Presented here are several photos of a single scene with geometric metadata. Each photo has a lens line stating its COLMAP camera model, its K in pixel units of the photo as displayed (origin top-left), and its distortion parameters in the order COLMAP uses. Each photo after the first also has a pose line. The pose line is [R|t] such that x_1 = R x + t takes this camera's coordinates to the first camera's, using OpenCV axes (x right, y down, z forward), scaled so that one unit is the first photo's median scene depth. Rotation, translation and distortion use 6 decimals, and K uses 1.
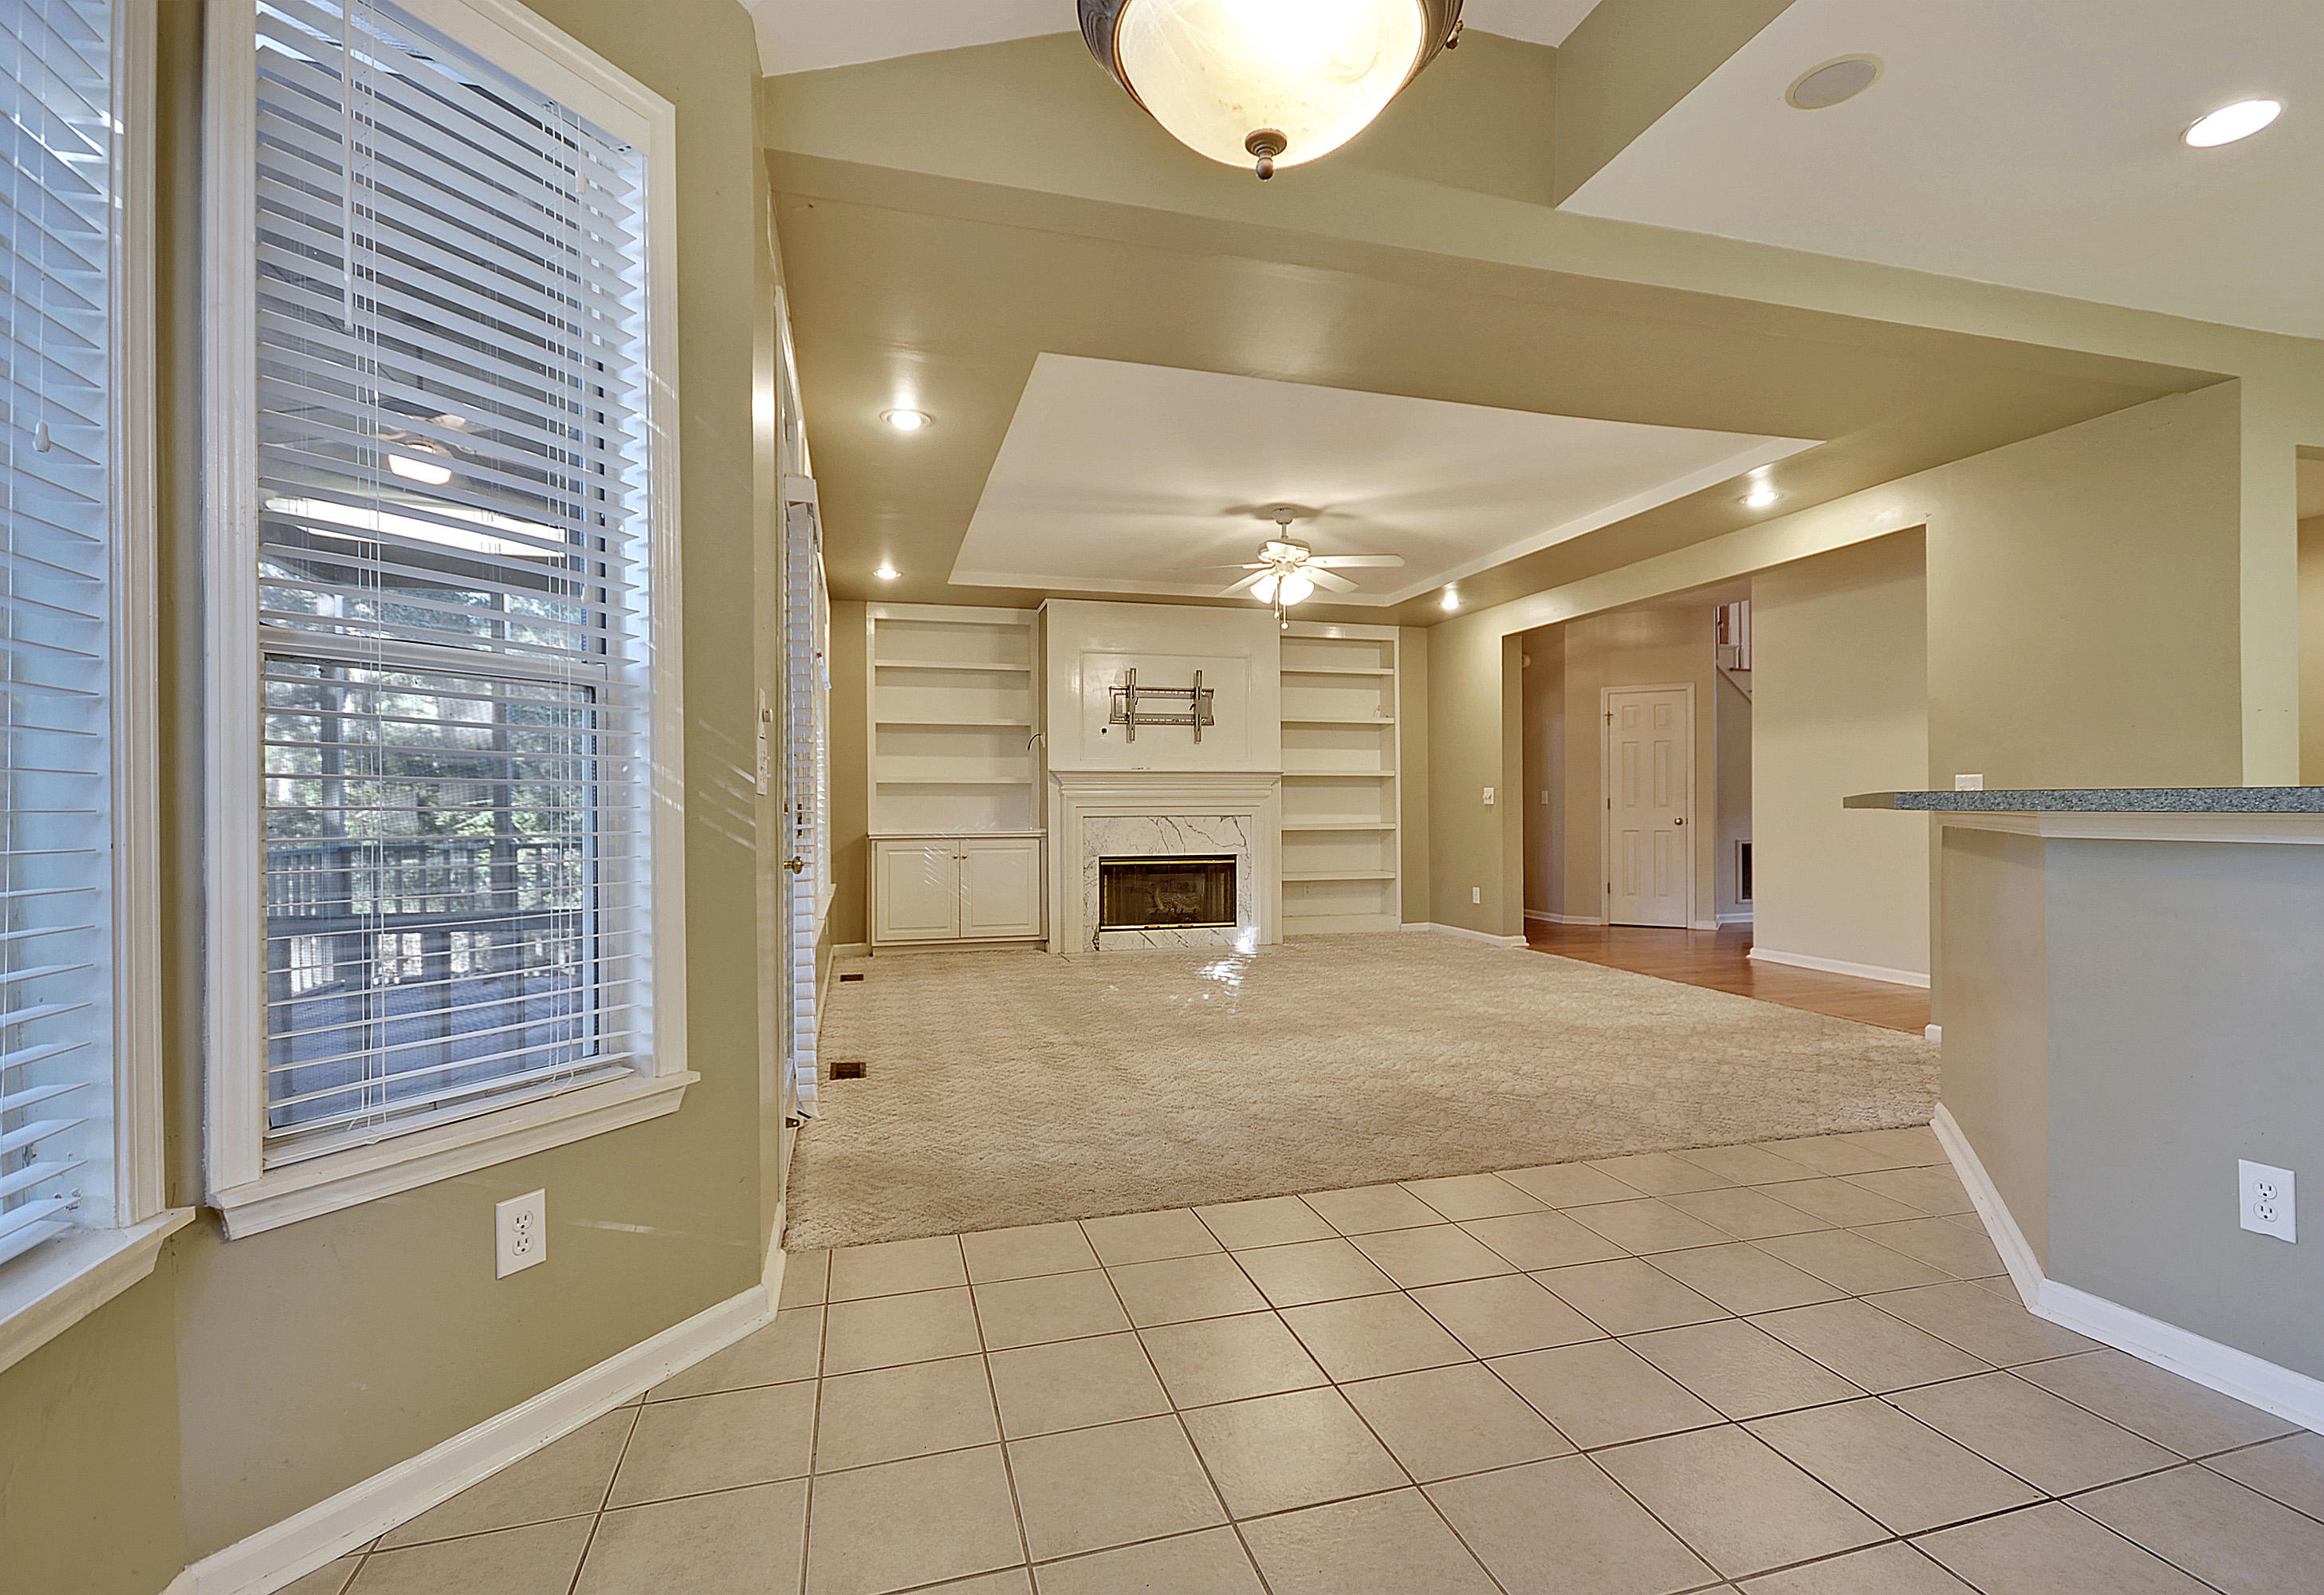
lens RADIAL K [[1025.2, 0, 1162.0], [0, 1025.2, 797.5], [0, 0, 1]] dist [-0.025694, 0.000202]
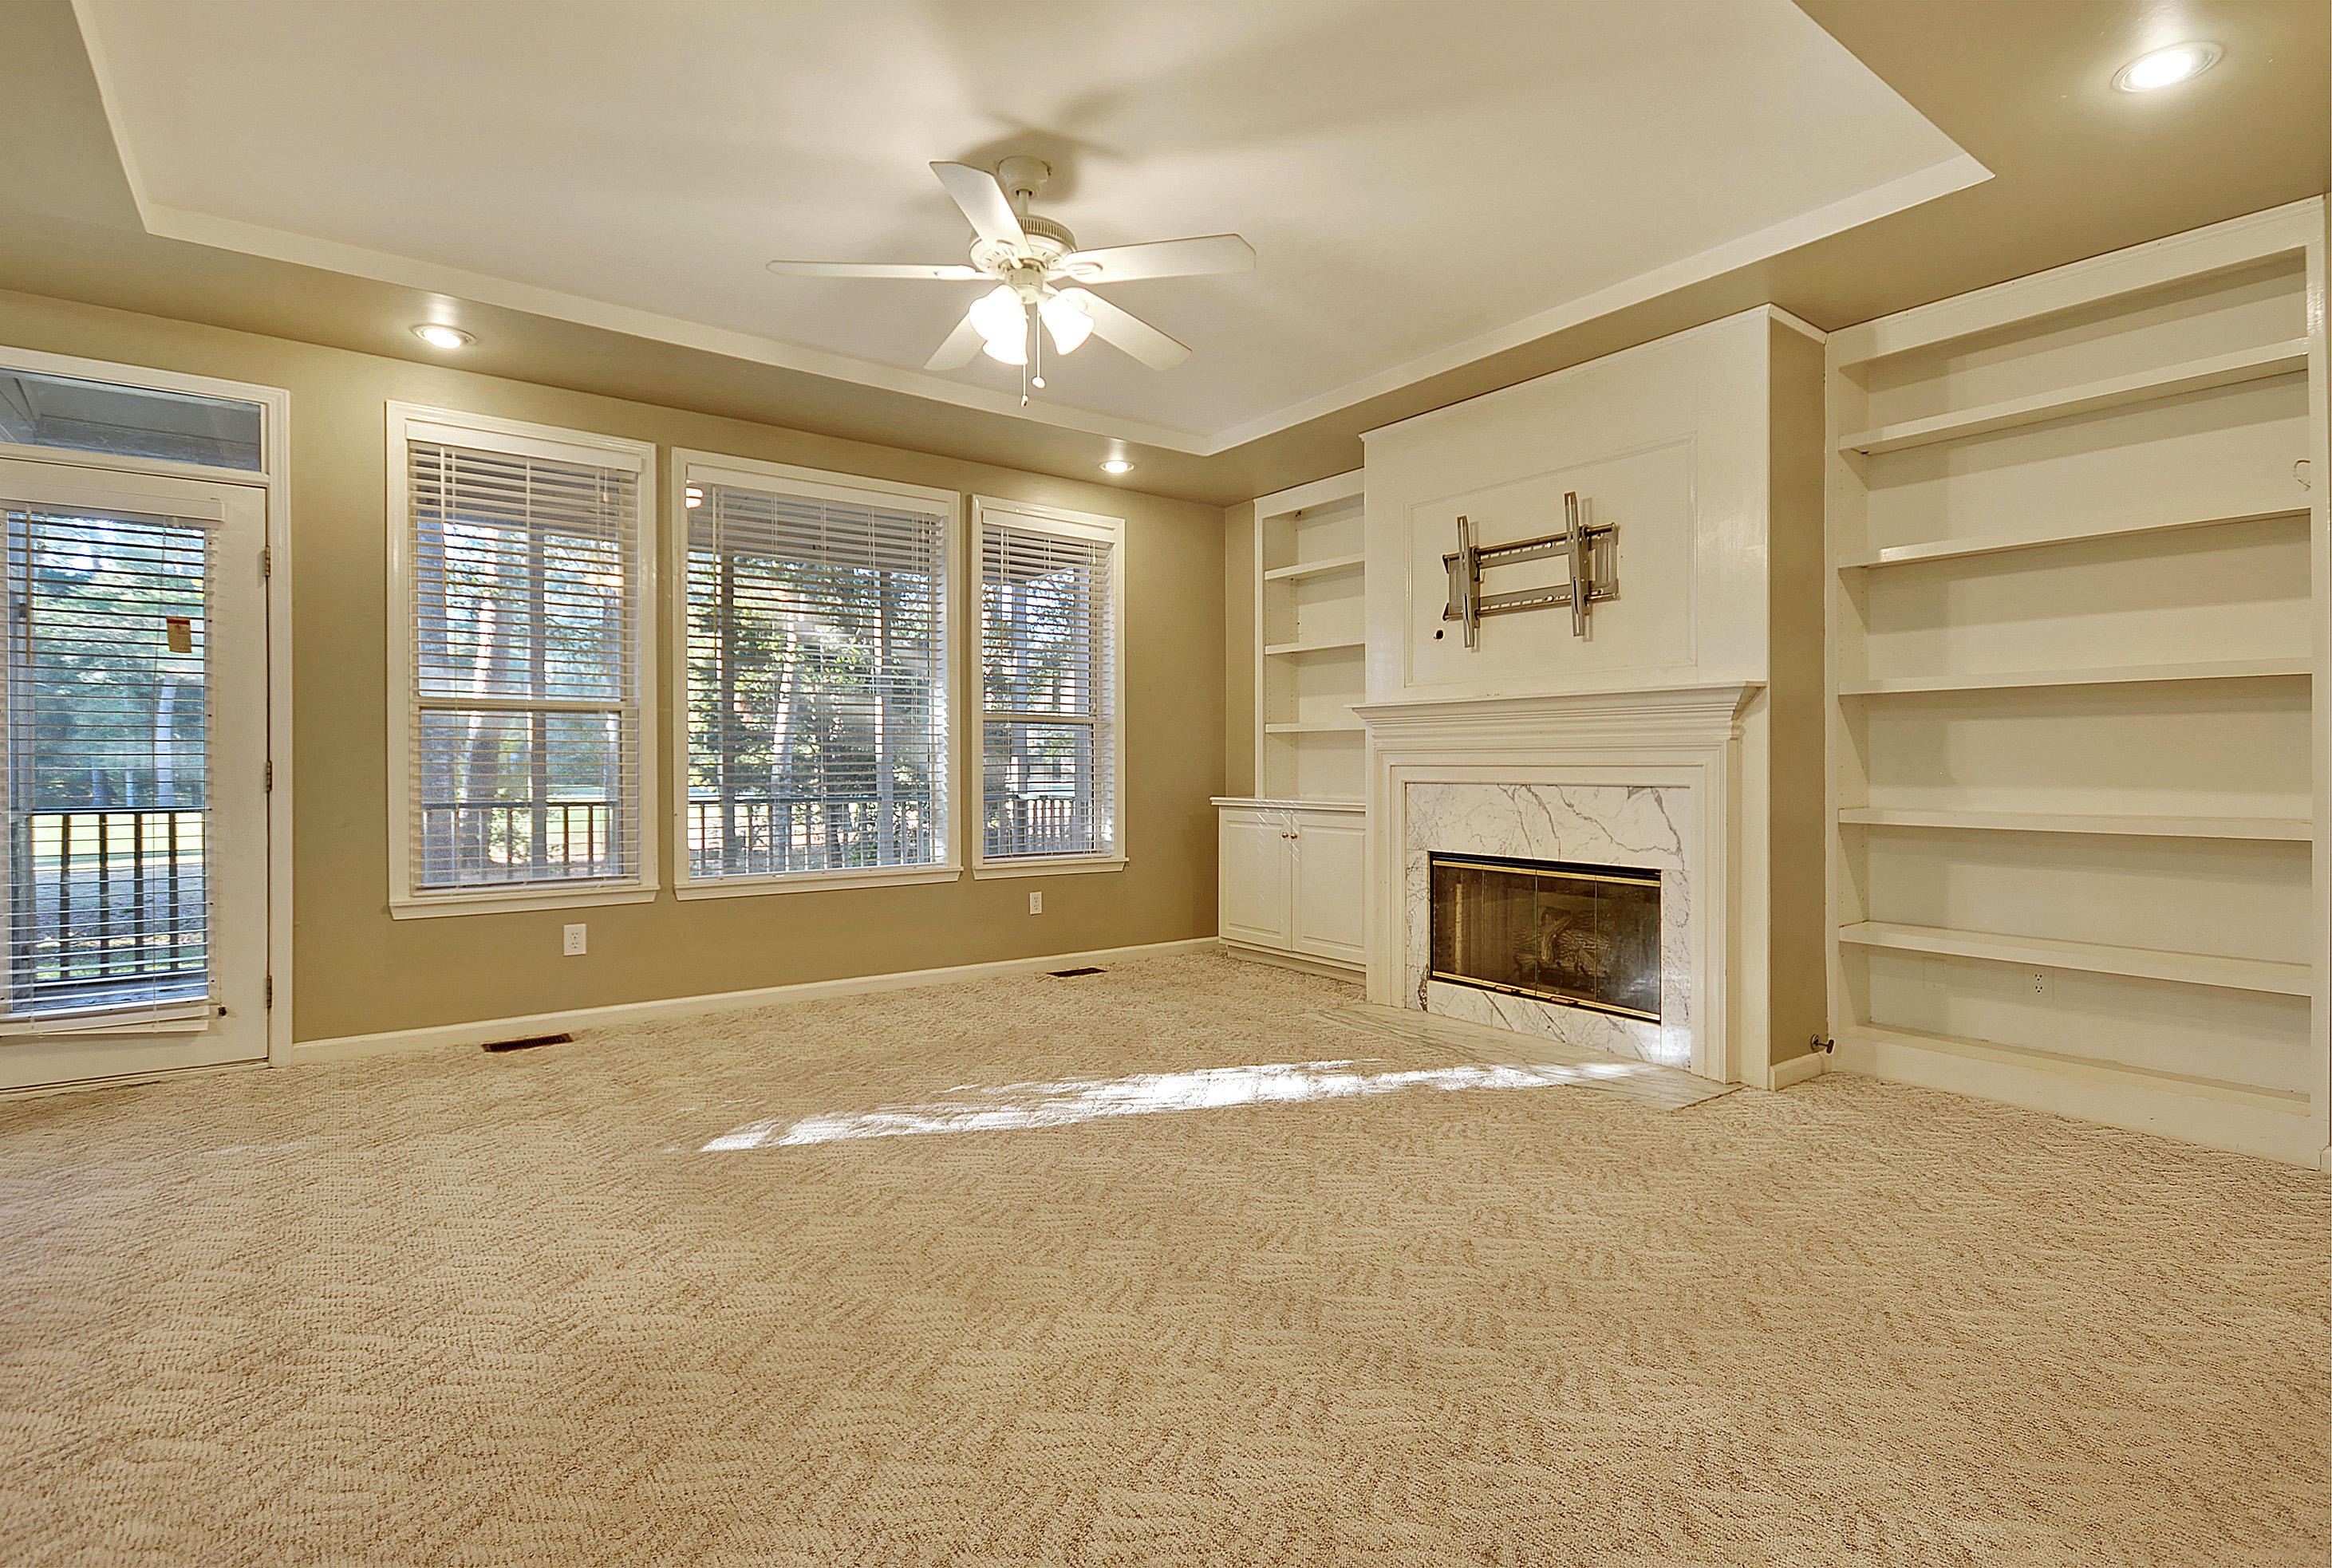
lens RADIAL K [[1099.0, 0, 1166.0], [0, 1099.0, 784.0], [0, 0, 1]] dist [0.011806, -0.013836]
pose [[0.390776, 0.018251, -0.920305, 0.452509], [0.005354, 0.999741, 0.022100, 0.004523], [0.920470, -0.013564, 0.390577, 0.611263]]
